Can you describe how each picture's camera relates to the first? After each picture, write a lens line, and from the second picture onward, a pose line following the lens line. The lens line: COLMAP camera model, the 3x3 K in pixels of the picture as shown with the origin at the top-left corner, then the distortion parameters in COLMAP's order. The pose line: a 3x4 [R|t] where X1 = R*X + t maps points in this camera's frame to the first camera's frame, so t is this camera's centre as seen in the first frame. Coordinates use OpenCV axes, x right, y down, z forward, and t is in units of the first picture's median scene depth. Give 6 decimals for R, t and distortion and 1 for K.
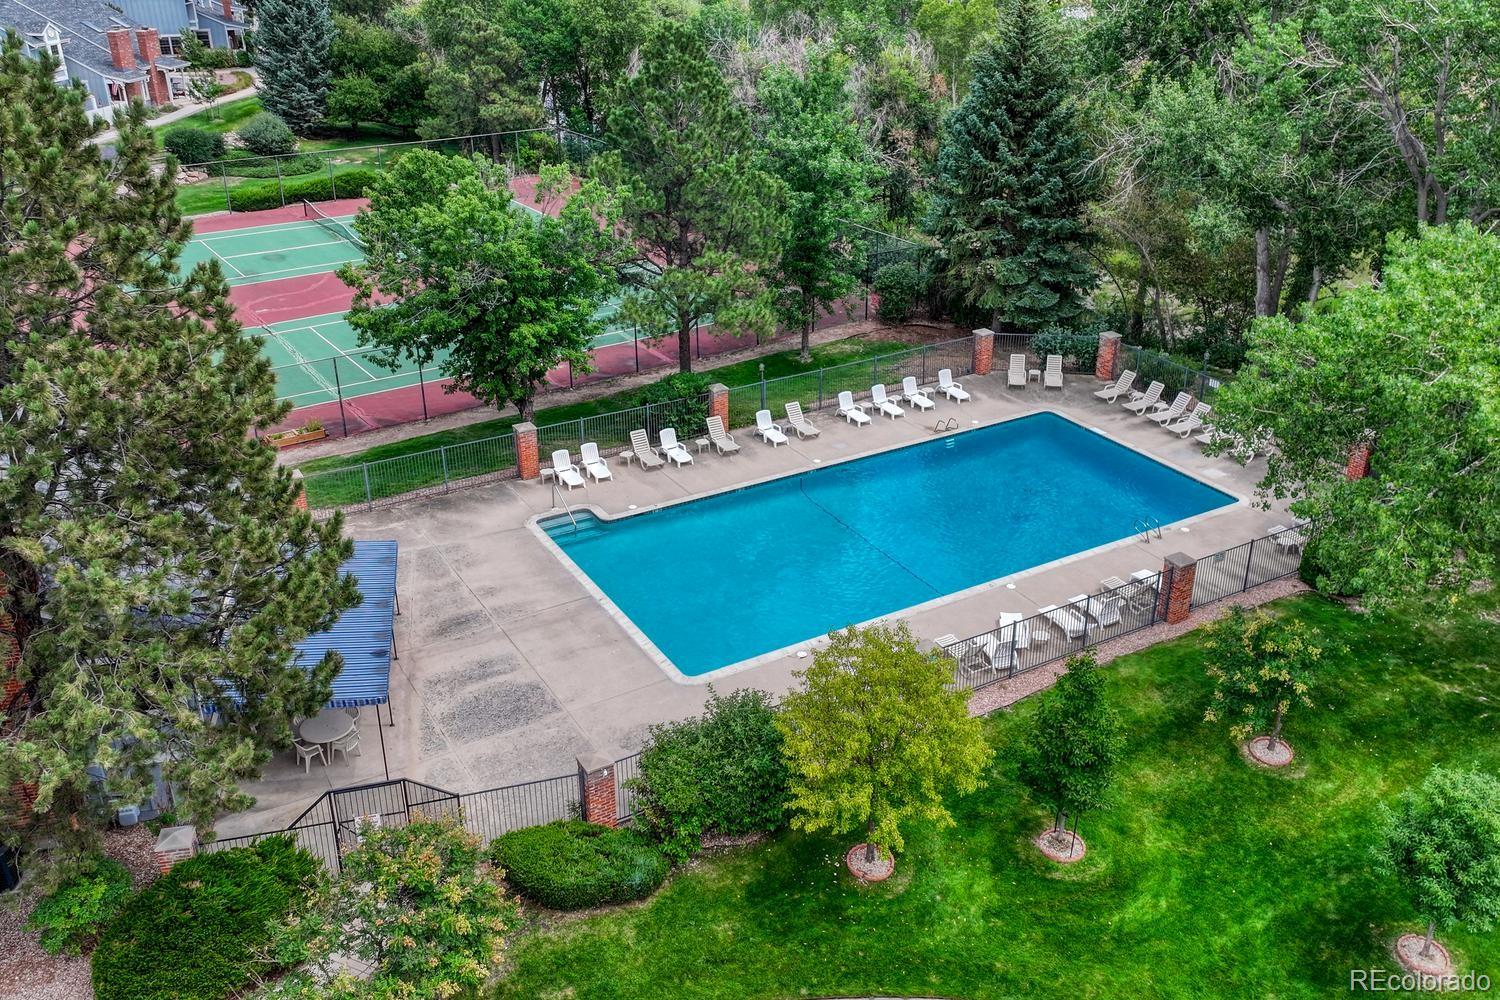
lens RADIAL K [[1327.9, 0, 751.0], [0, 1327.9, 464.9], [0, 0, 1]] dist [0.079584, -0.113205]
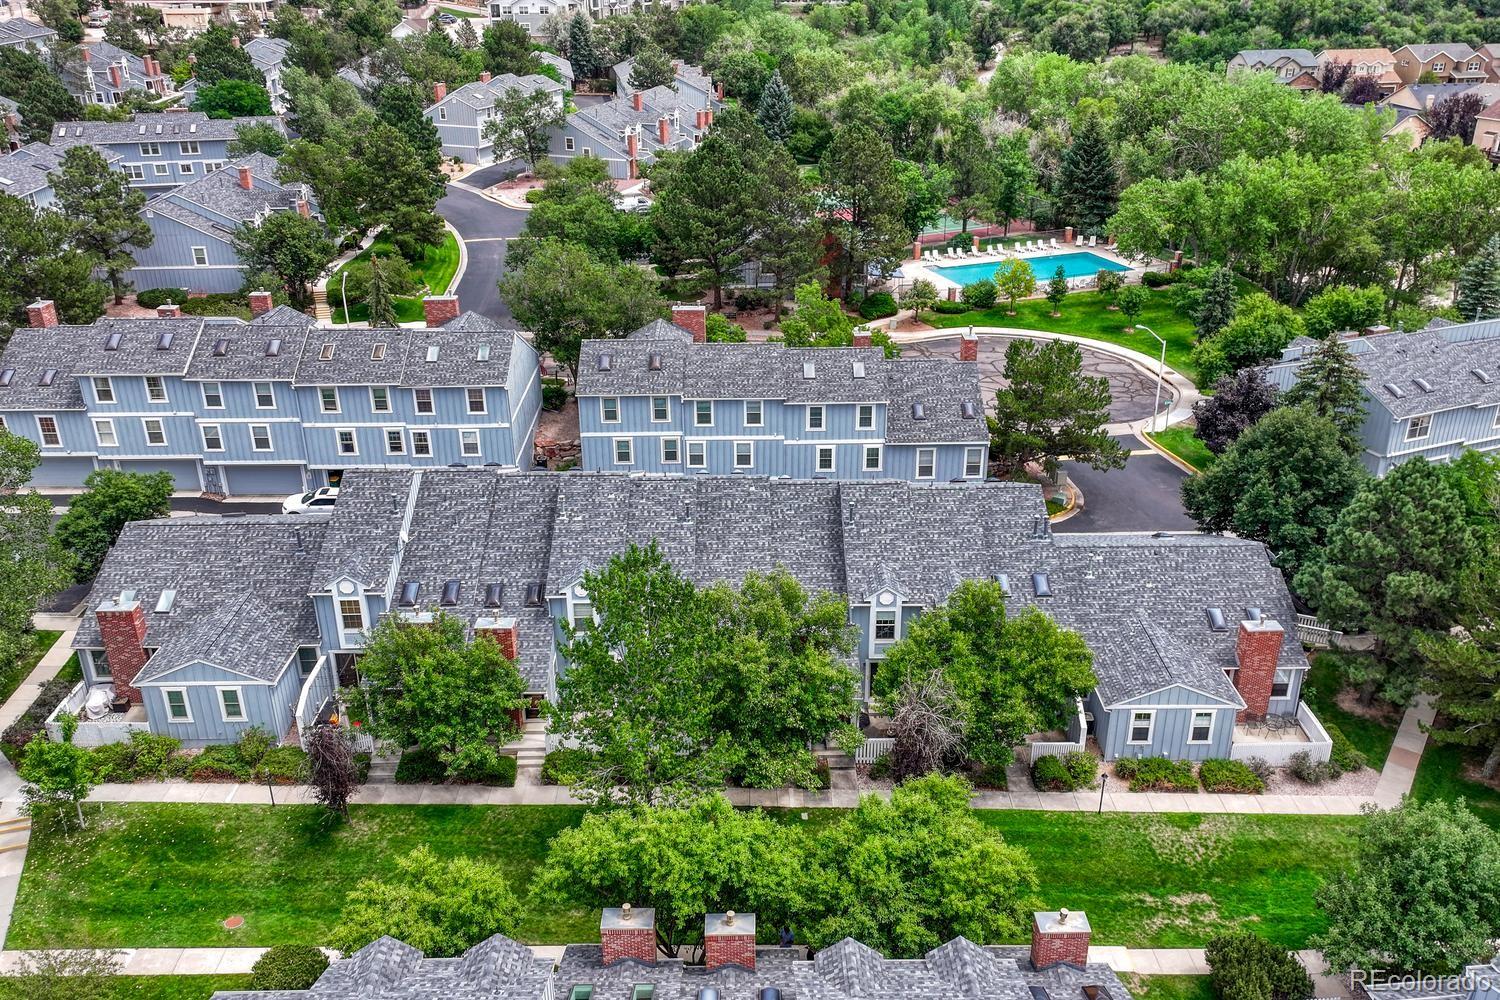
lens RADIAL K [[1105.1, 0, 749.7], [0, 1105.1, 459.3], [0, 0, 1]] dist [0.056037, 0.000031]
pose [[0.981413, 0.072814, -0.177558, -0.045505], [-0.071329, 0.997344, 0.014741, 0.469001], [0.178160, -0.001802, 0.984000, -1.700510]]
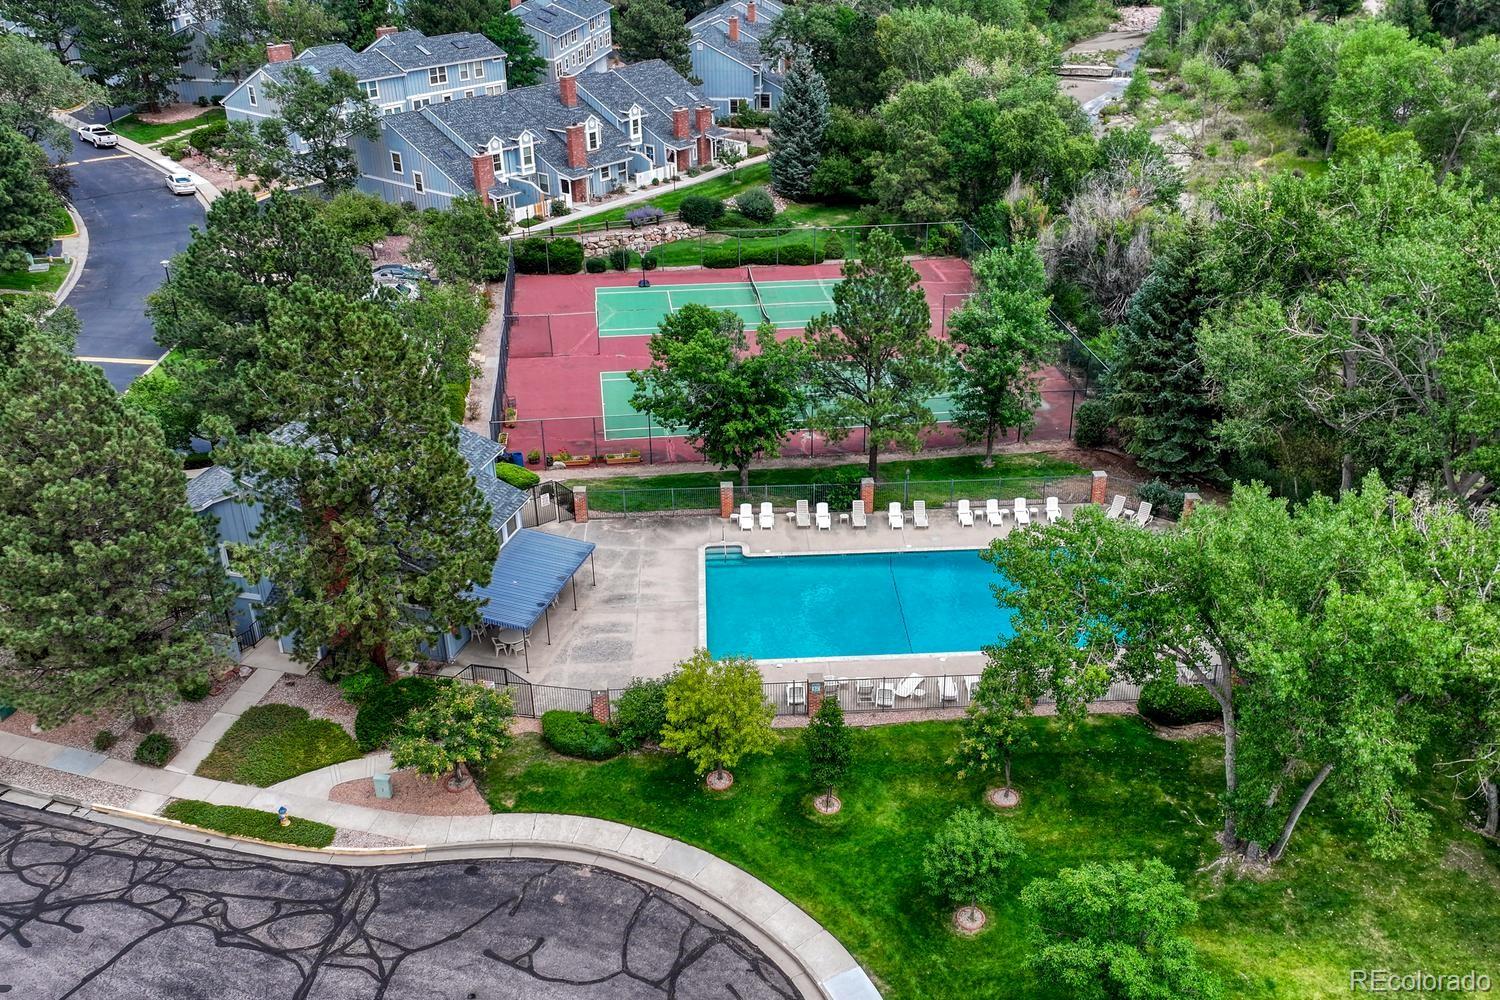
lens RADIAL K [[1327.9, 0, 751.0], [0, 1327.9, 464.9], [0, 0, 1]] dist [0.079584, -0.113205]
pose [[0.889112, 0.188511, -0.417064, 0.462679], [-0.181865, 0.981726, 0.056028, -0.133421], [0.420005, 0.026035, 0.907148, -0.365260]]
